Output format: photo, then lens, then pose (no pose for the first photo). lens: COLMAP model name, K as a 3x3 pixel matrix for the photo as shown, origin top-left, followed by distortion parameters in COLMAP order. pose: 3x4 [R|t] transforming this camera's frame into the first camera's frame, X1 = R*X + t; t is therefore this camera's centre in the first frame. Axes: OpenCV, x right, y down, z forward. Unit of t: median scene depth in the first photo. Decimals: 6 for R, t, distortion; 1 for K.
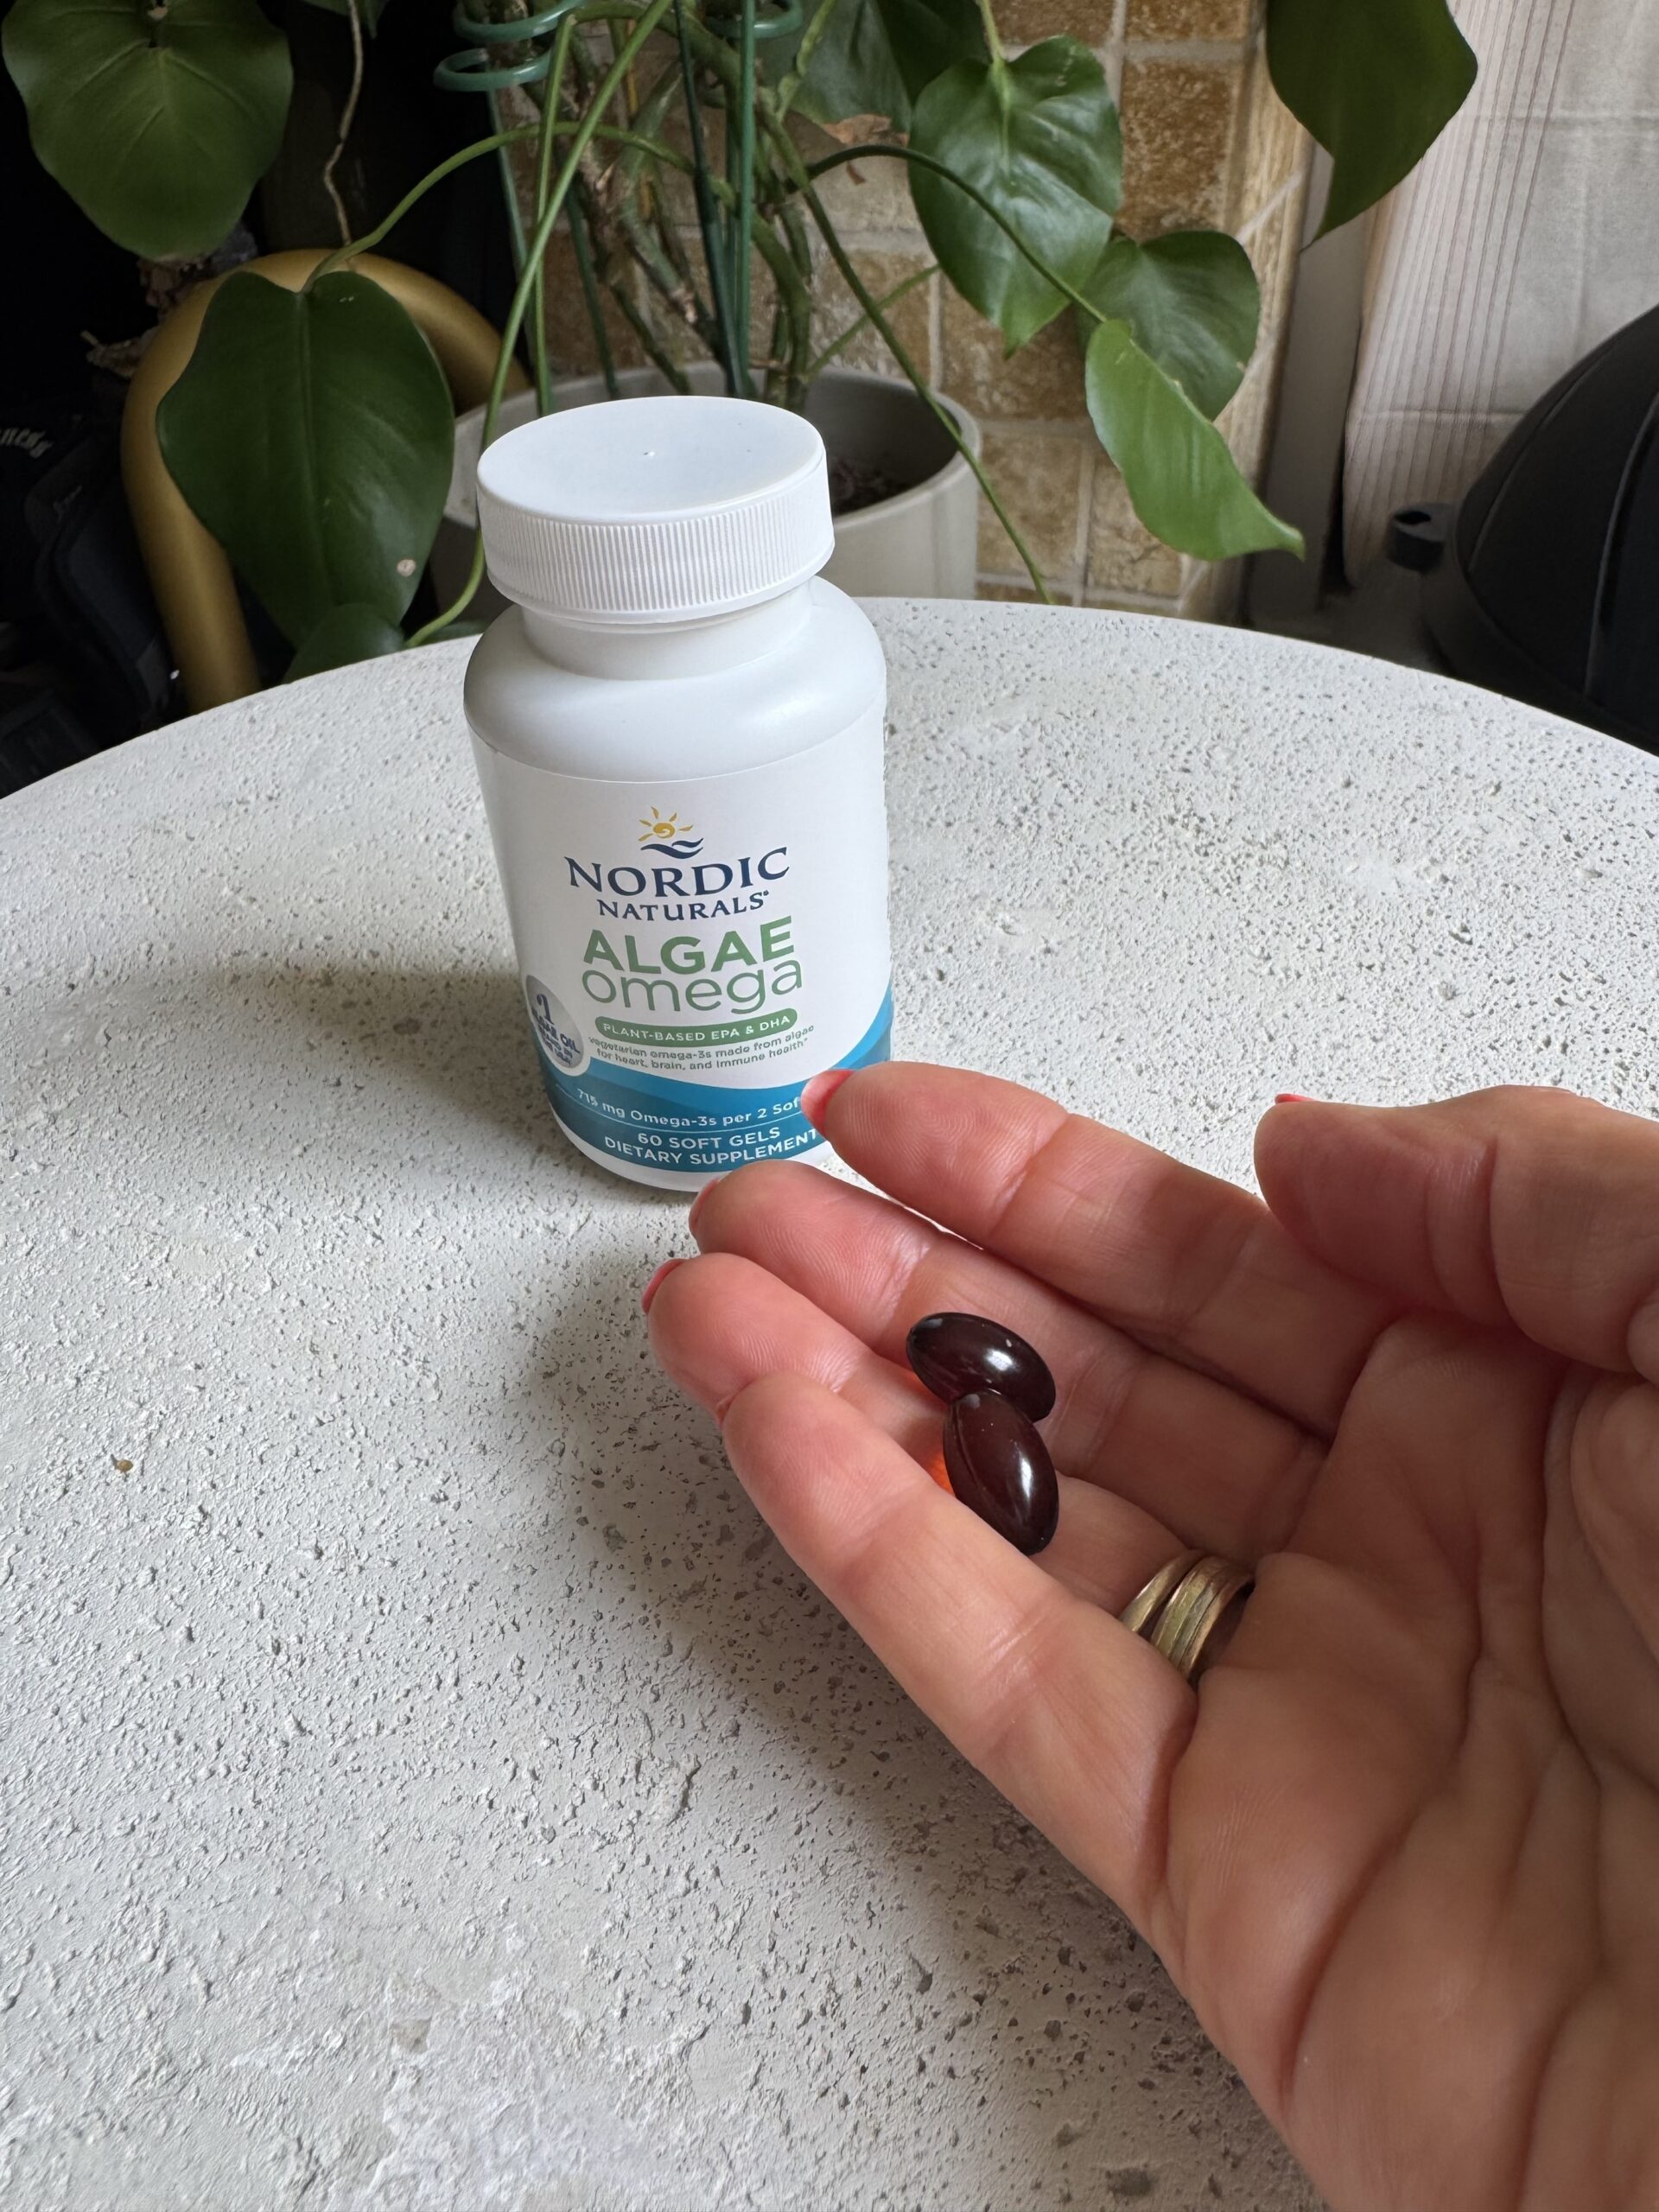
lens RADIAL K [[1604.8, 0, 831.3], [0, 1604.8, 999.6], [0, 0, 1]] dist [-0.005633, -0.001257]
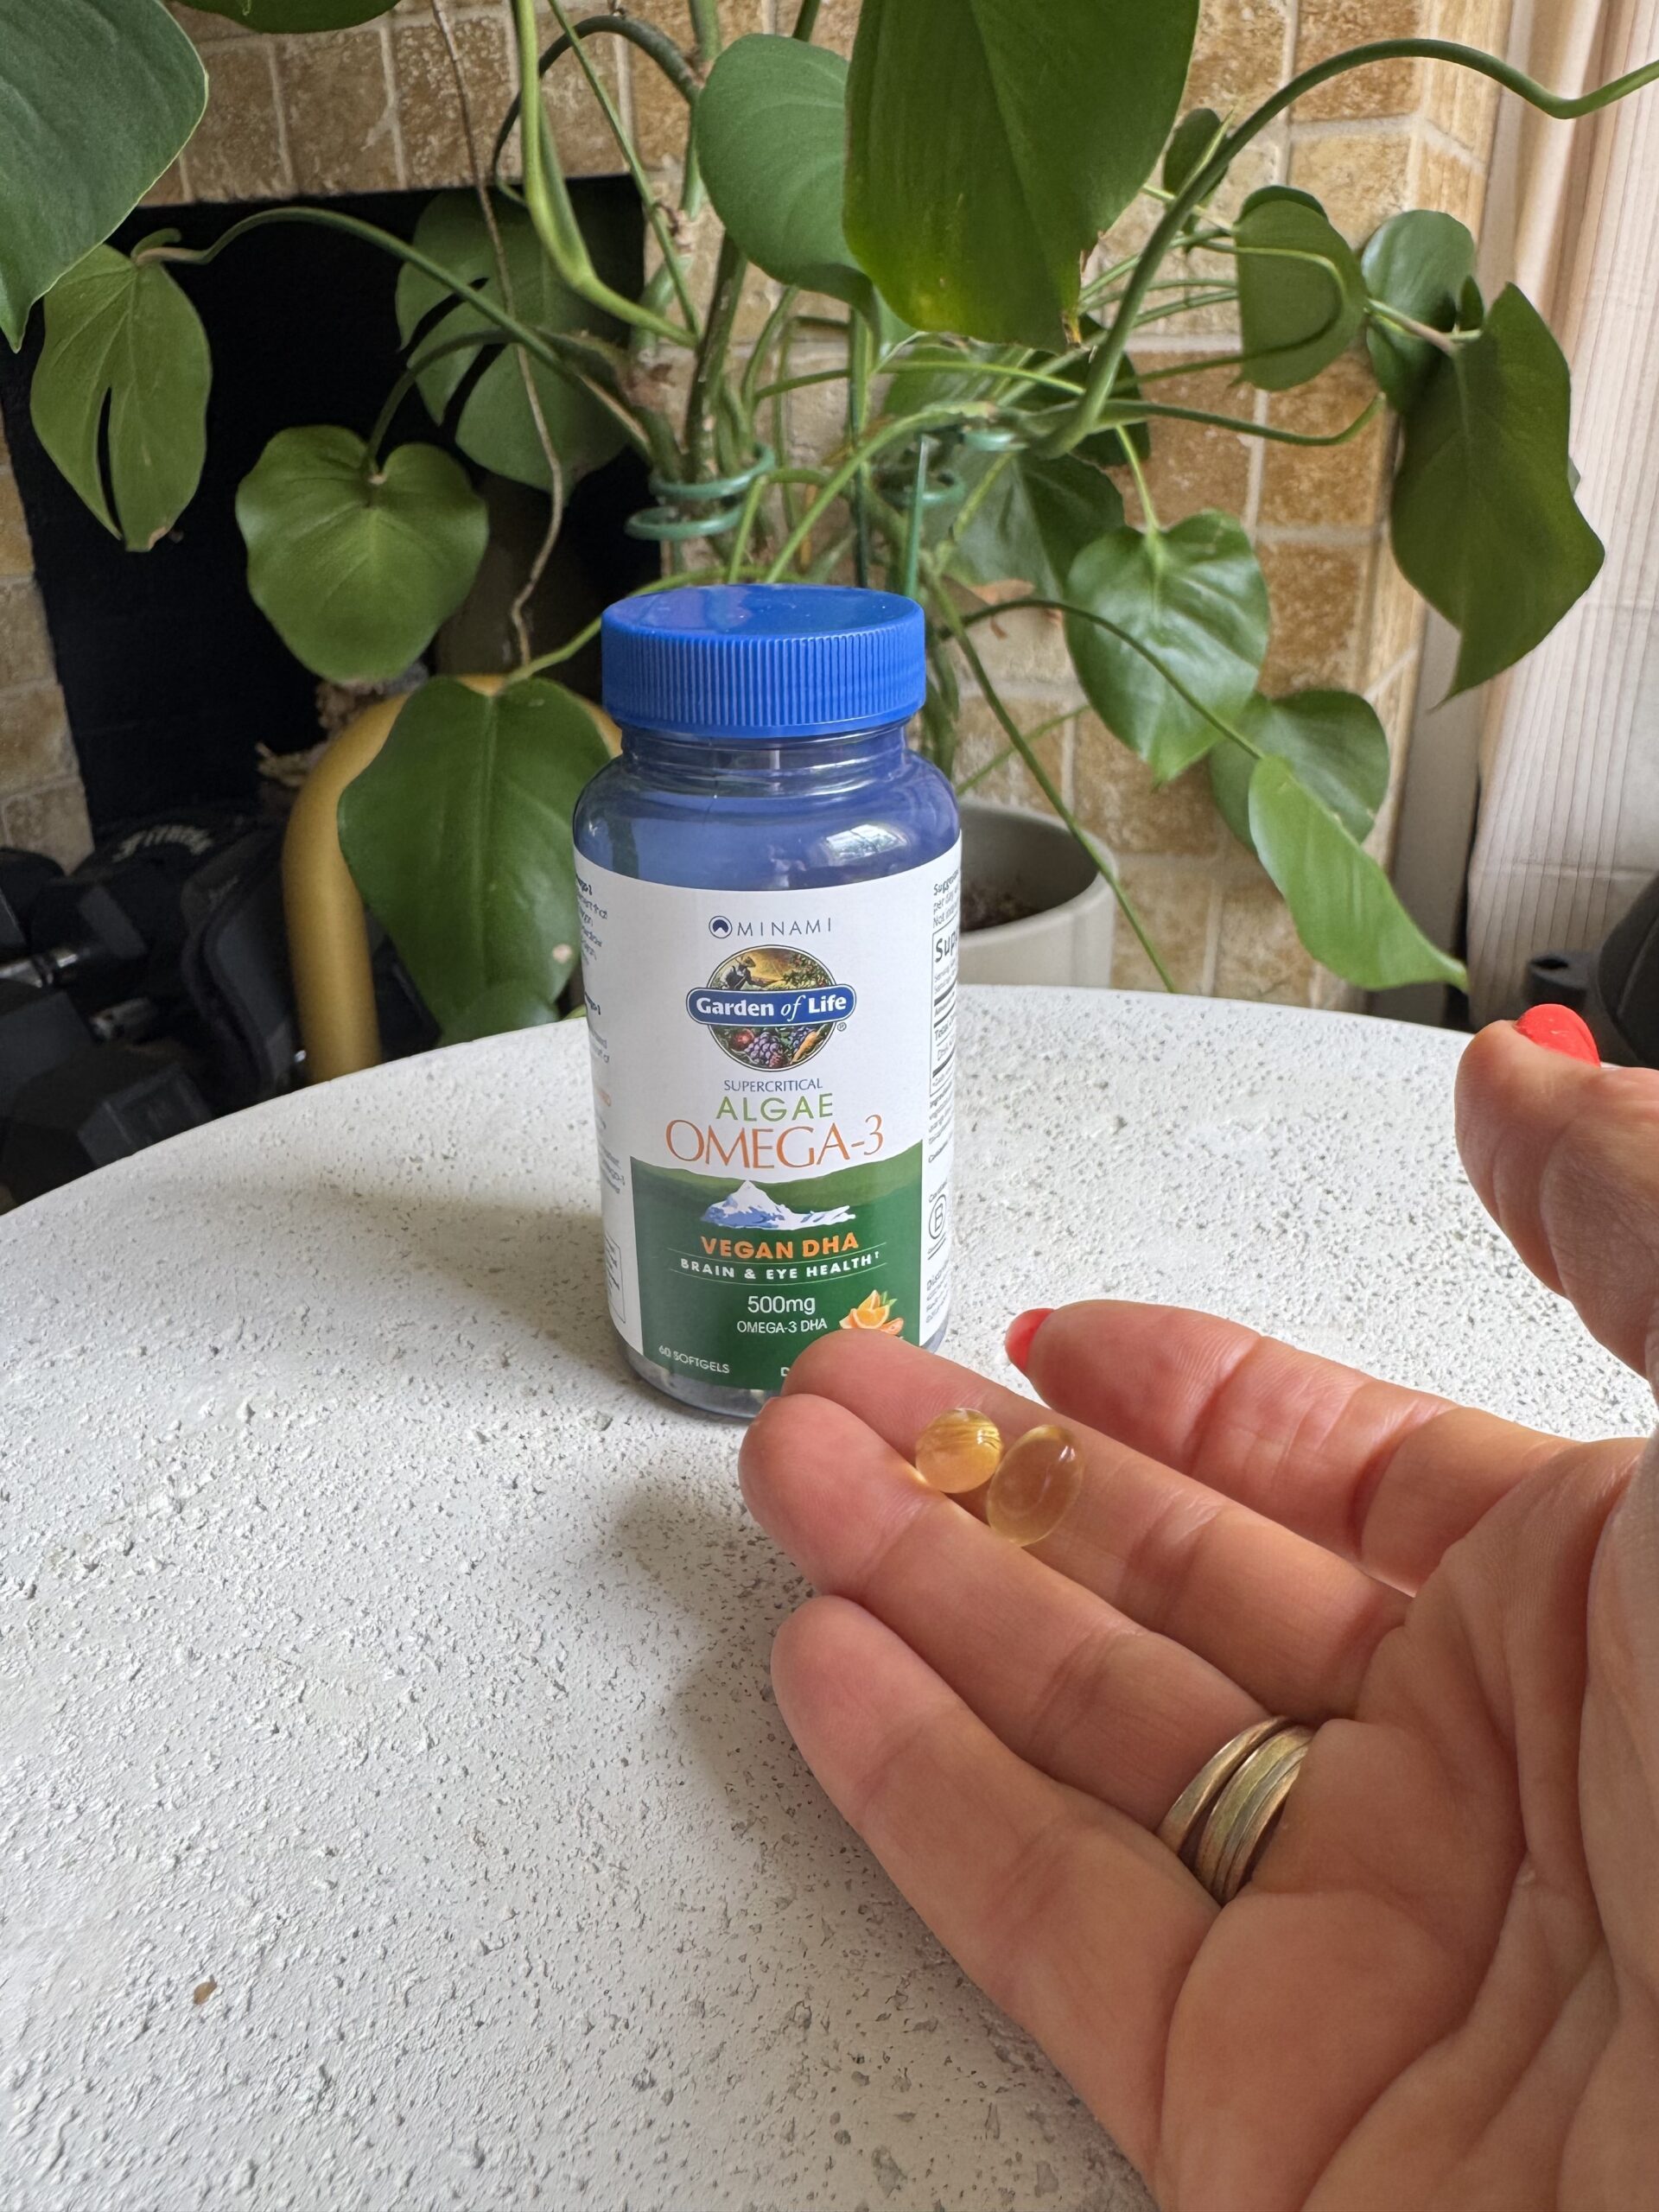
lens RADIAL K [[1602.7, 0, 828.9], [0, 1602.7, 982.3], [0, 0, 1]] dist [-0.006293, 0.001380]
pose [[0.997347, 0.049098, -0.053746, -0.120089], [-0.061775, 0.961416, -0.268072, 0.014731], [0.038510, 0.270681, 0.961899, 0.135062]]
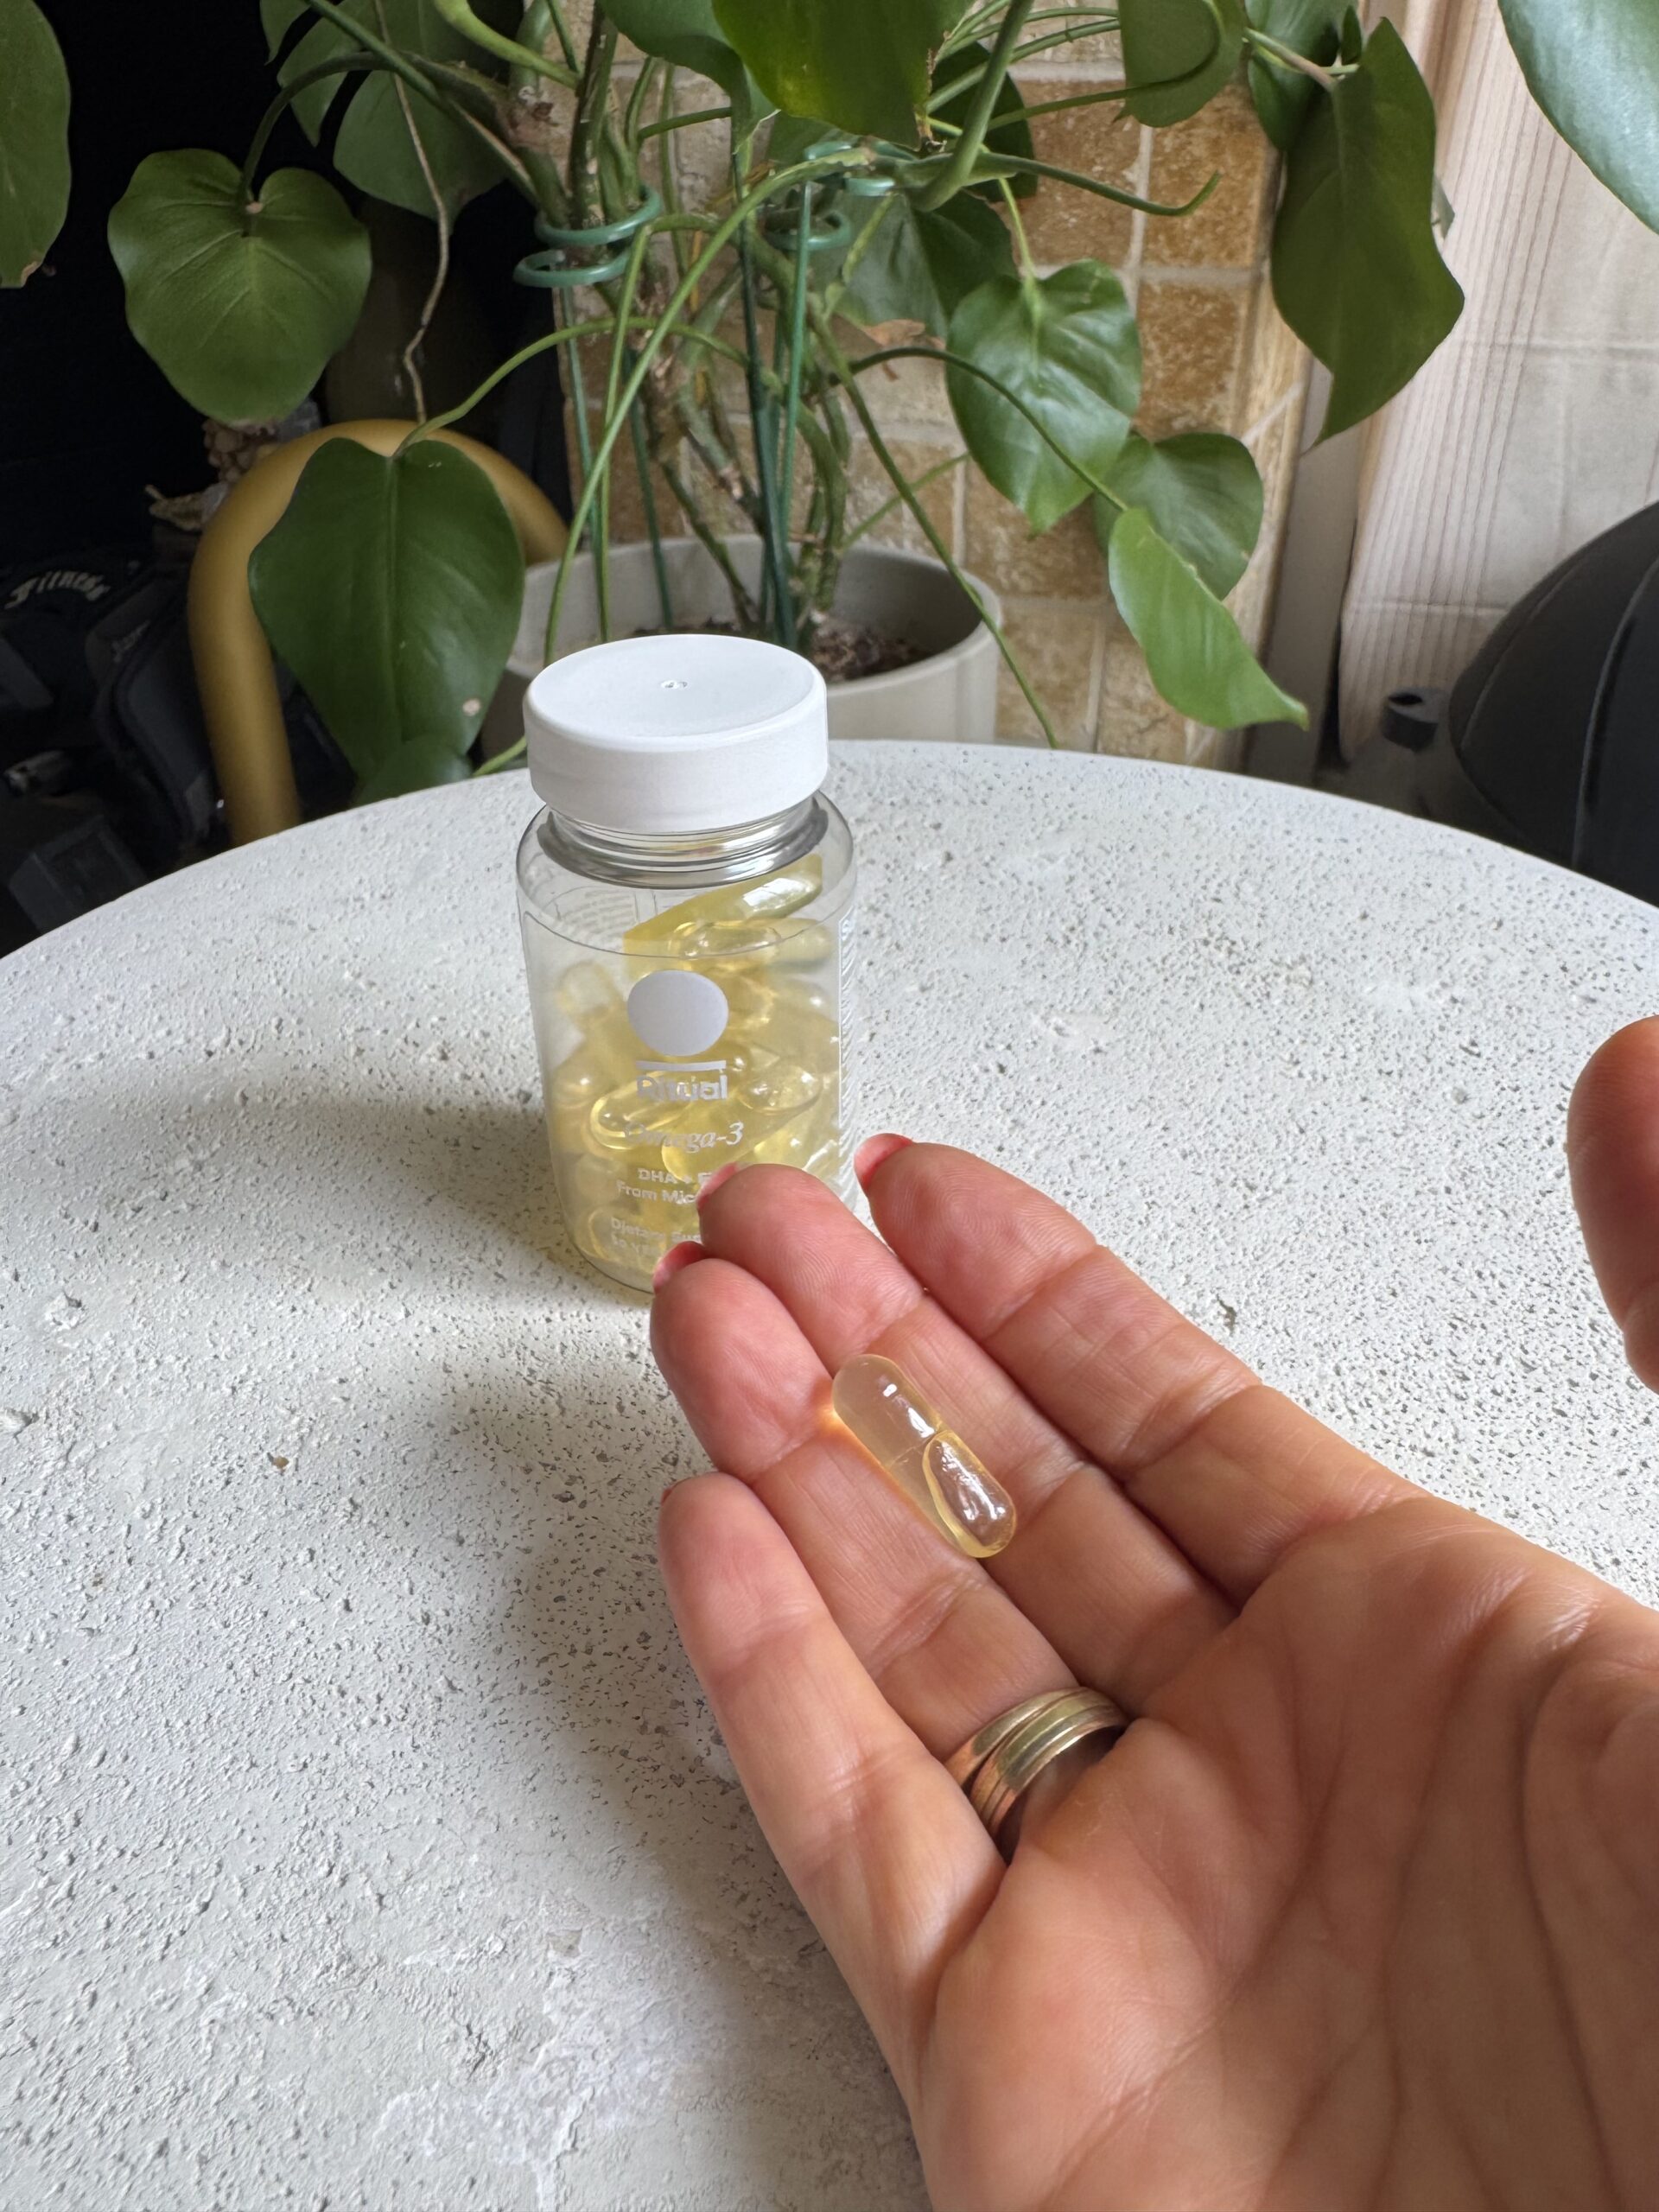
lens RADIAL K [[1602.7, 0, 828.9], [0, 1602.7, 982.3], [0, 0, 1]] dist [-0.006293, 0.001380]
pose [[0.999394, 0.034642, 0.003458, -0.065206], [-0.034055, 0.993396, -0.109562, 0.058751], [-0.007231, 0.109378, 0.993974, -0.119580]]
